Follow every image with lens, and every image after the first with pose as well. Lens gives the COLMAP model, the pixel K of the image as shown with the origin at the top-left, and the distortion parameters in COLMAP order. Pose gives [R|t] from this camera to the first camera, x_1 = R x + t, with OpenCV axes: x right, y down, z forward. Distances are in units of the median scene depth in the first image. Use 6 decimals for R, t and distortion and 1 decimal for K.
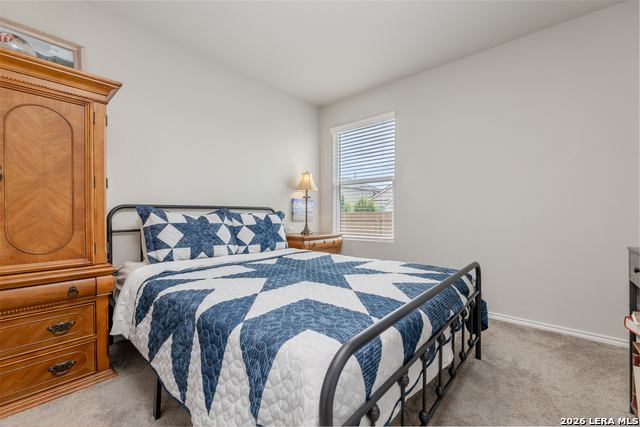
lens RADIAL K [[274.8, 0, 327.6], [0, 274.8, 223.6], [0, 0, 1]] dist [-0.000893, -0.000295]
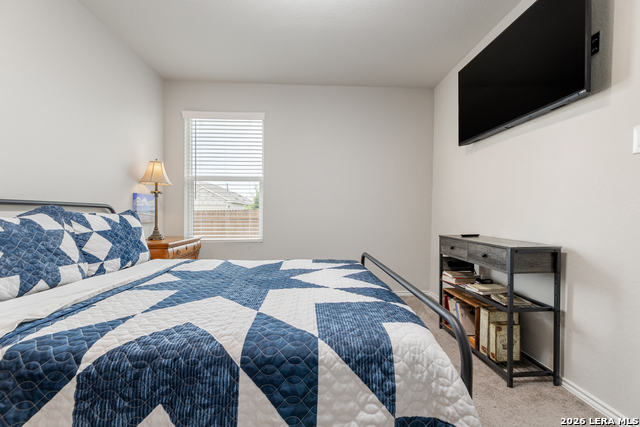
lens RADIAL K [[274.8, 0, 327.6], [0, 274.8, 223.6], [0, 0, 1]] dist [-0.000893, -0.000295]
pose [[0.711664, -0.019617, 0.702246, -0.369844], [0.015701, 0.999805, 0.012019, -0.011909], [-0.702345, 0.002473, 0.711833, 0.136478]]
